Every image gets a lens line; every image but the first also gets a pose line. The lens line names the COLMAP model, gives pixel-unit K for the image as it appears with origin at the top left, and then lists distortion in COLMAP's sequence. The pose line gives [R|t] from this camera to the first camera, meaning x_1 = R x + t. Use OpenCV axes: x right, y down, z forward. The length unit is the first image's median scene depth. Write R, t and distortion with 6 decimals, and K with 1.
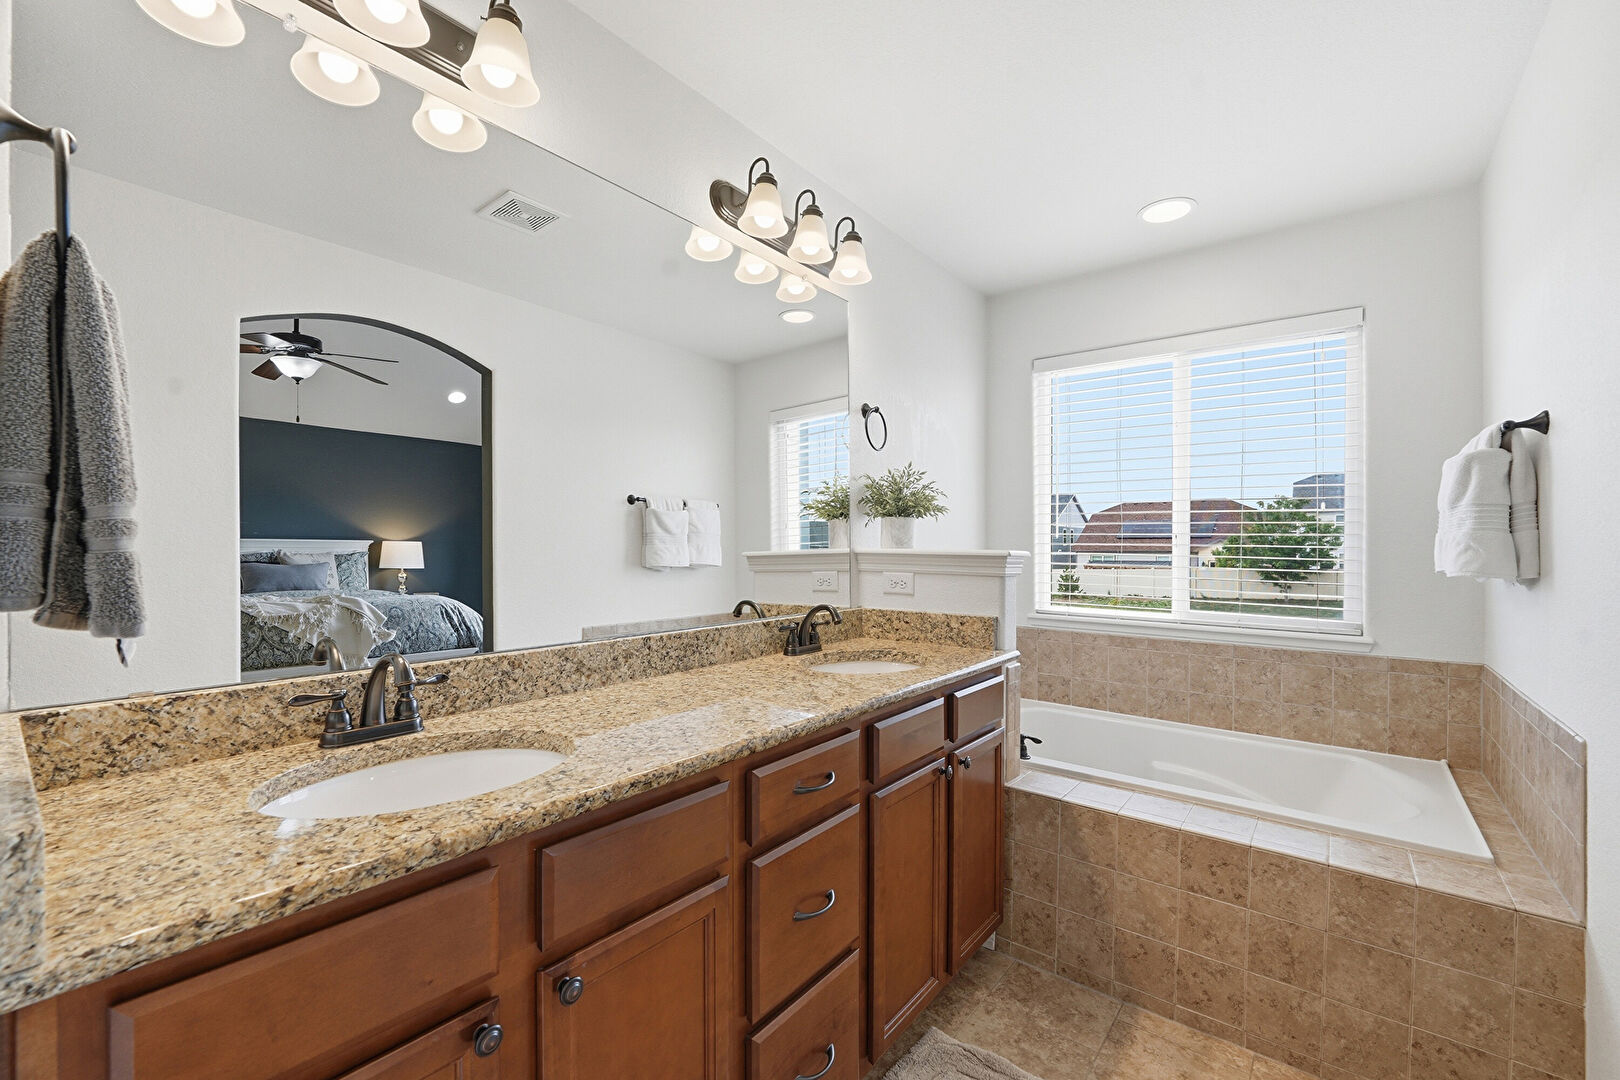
lens RADIAL K [[675.4, 0, 816.3], [0, 675.4, 549.9], [0, 0, 1]] dist [-0.003643, -0.002959]
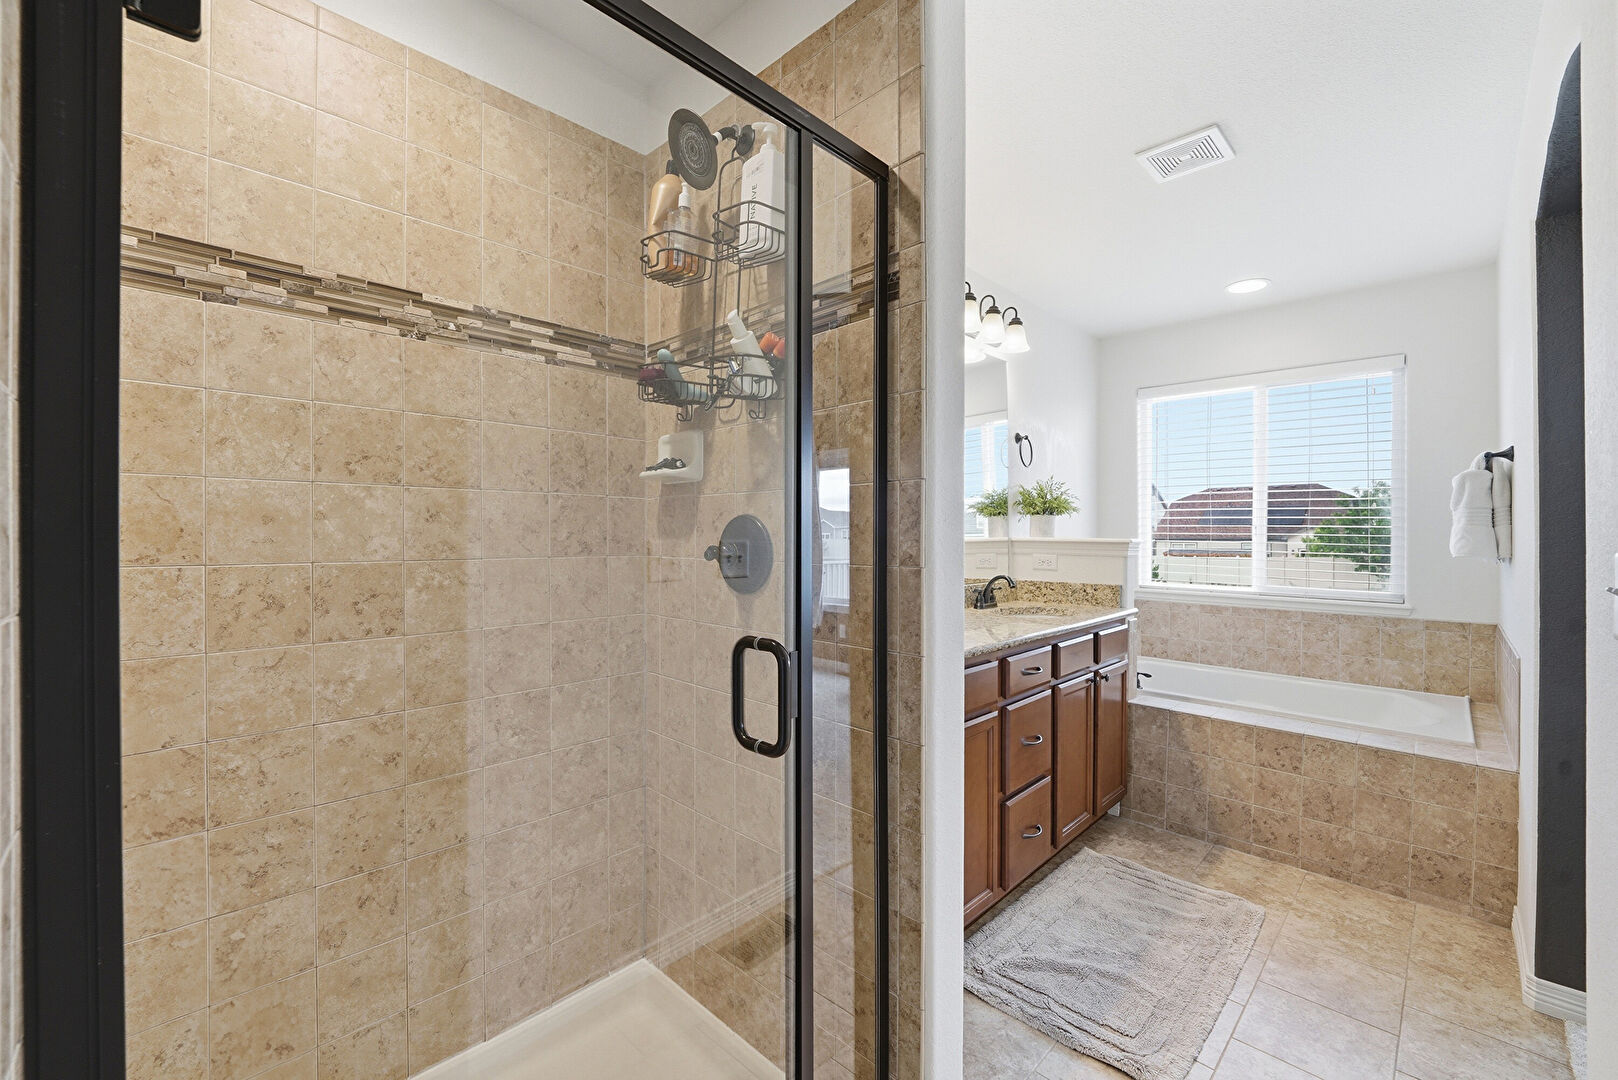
lens RADIAL K [[668.5, 0, 809.0], [0, 668.5, 540.0], [0, 0, 1]] dist [-0.002147, -0.006915]
pose [[0.994097, 0.000047, -0.108494, -0.243827], [0.000215, 0.999997, 0.002407, -0.000213], [0.108493, -0.002416, 0.994094, -0.495400]]
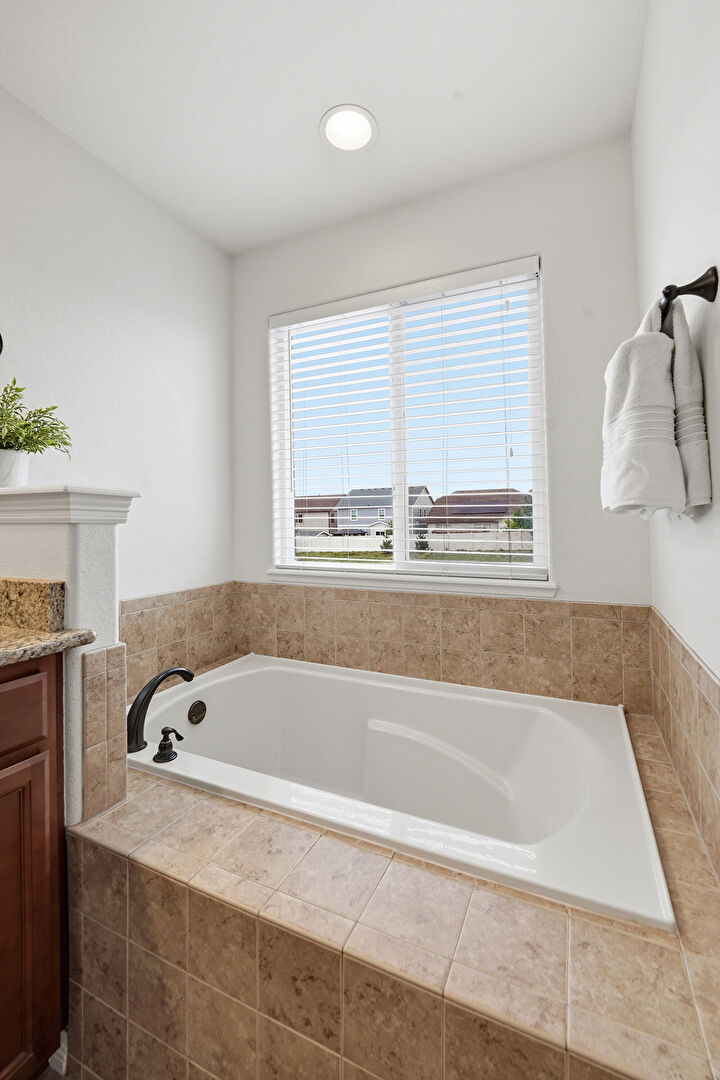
lens RADIAL K [[450.3, 0, 378.3], [0, 450.3, 510.9], [0, 0, 1]] dist [-0.003643, -0.002959]
pose [[0.970130, -0.010154, 0.242373, 0.477066], [0.017666, 0.999428, -0.028841, 0.046042], [-0.241941, 0.032261, 0.969754, 0.482248]]
